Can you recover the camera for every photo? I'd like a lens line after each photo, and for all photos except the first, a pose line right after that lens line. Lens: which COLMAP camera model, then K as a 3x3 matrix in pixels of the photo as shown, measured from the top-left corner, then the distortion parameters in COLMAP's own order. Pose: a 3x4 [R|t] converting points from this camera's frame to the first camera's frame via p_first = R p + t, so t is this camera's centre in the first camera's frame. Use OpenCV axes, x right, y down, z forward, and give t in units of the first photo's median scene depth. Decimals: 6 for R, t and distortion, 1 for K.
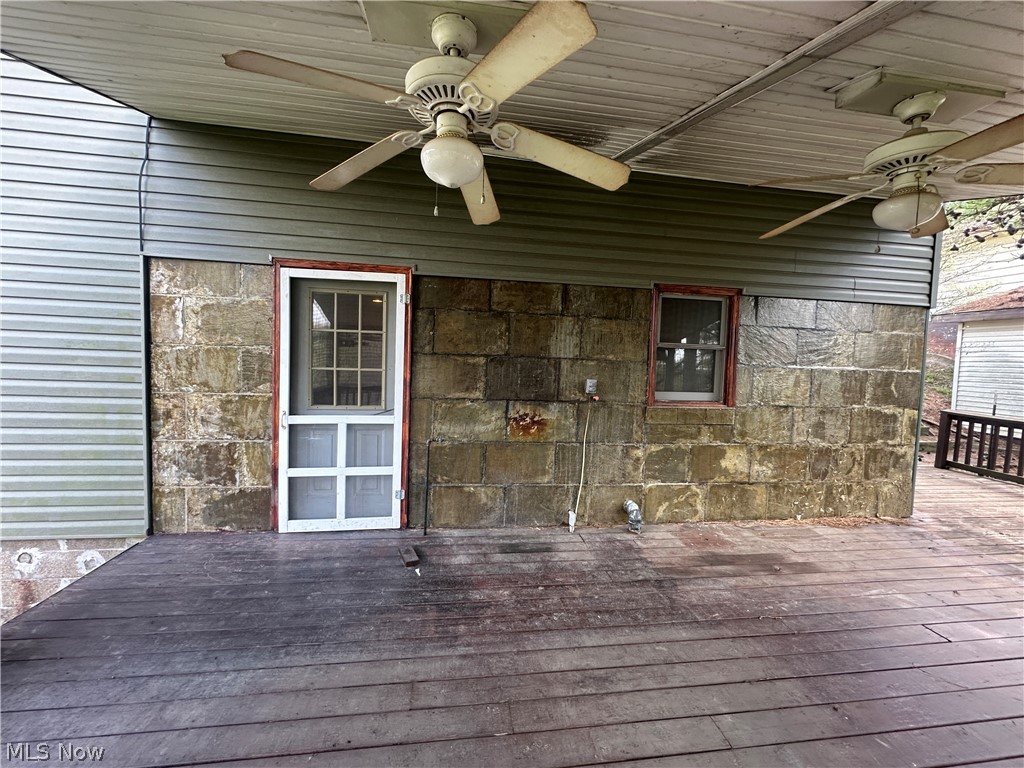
lens RADIAL K [[410.1, 0, 512.0], [0, 410.1, 384.0], [0, 0, 1]] dist [-0.001475, 0.000439]
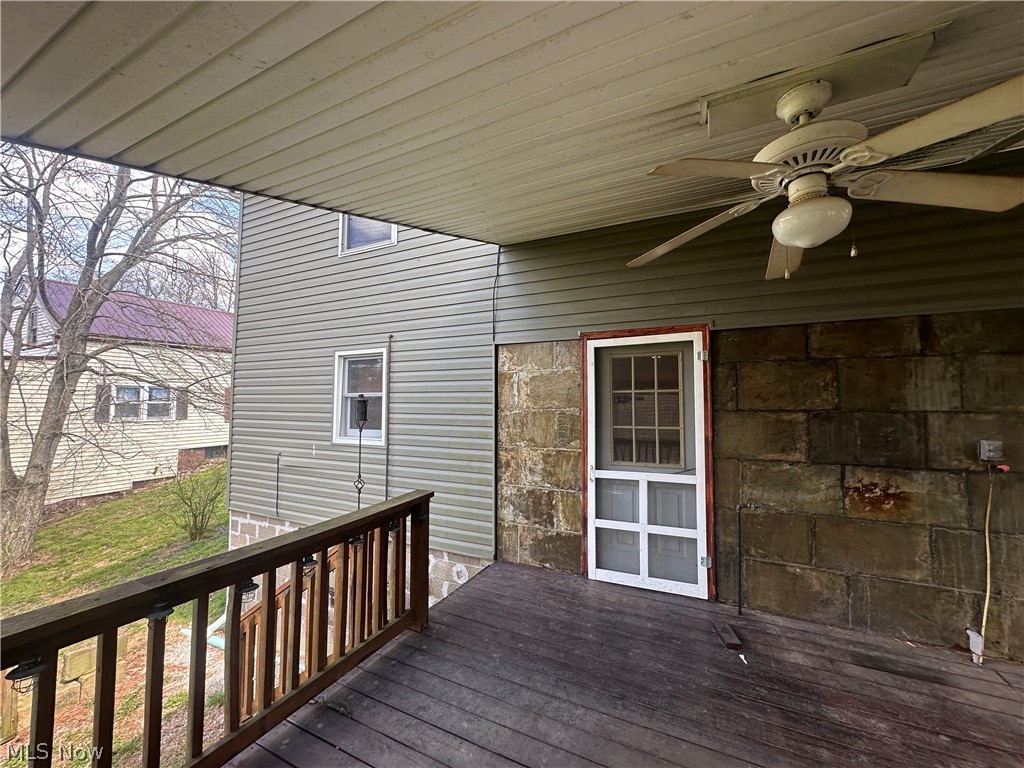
lens RADIAL K [[410.1, 0, 512.0], [0, 410.1, 384.0], [0, 0, 1]] dist [-0.001475, 0.000439]
pose [[0.822391, -0.062534, -0.565476, -0.086352], [-0.006723, 0.992803, -0.119568, -0.019705], [0.568883, 0.102134, 0.816052, -0.060545]]
